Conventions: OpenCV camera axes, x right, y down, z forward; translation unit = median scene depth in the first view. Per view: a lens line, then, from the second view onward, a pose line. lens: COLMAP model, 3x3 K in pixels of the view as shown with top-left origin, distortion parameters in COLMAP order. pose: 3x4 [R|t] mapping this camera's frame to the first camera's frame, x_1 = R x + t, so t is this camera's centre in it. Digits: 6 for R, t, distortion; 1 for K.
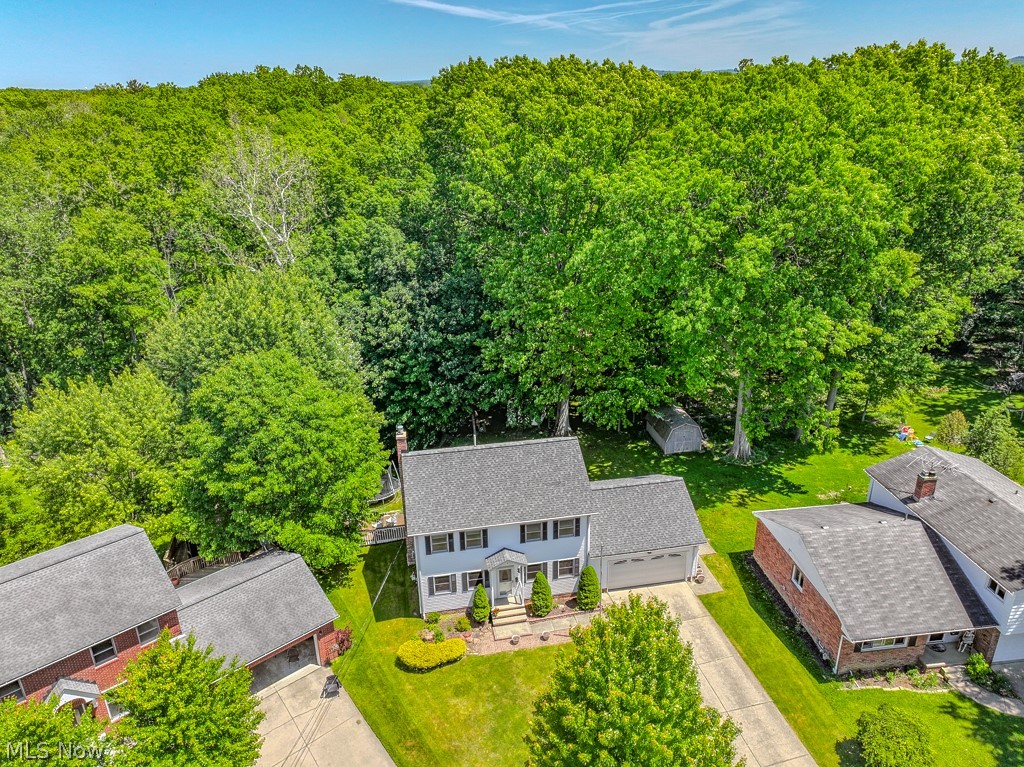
lens RADIAL K [[722.2, 0, 518.8], [0, 722.2, 380.6], [0, 0, 1]] dist [-0.000635, 0.005231]
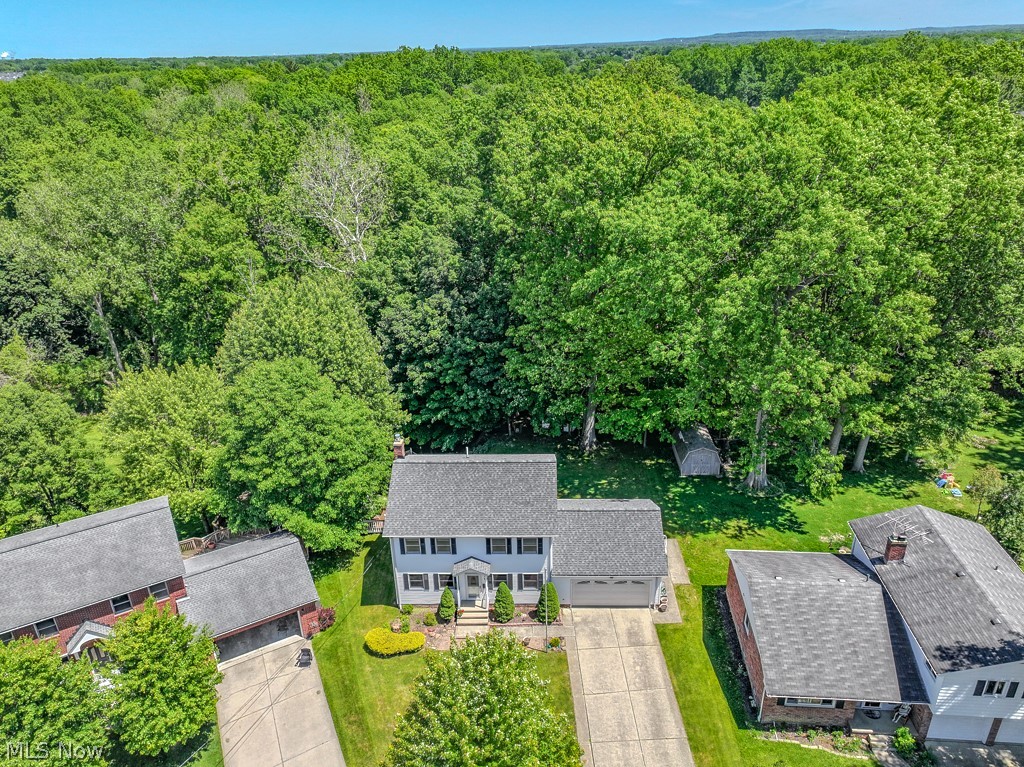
lens RADIAL K [[722.2, 0, 518.8], [0, 722.2, 380.6], [0, 0, 1]] dist [-0.000635, 0.005231]
pose [[0.978348, 0.083432, -0.189405, 0.232595], [-0.075138, 0.995890, 0.050567, -0.094193], [0.192845, -0.035241, 0.980596, -0.051776]]
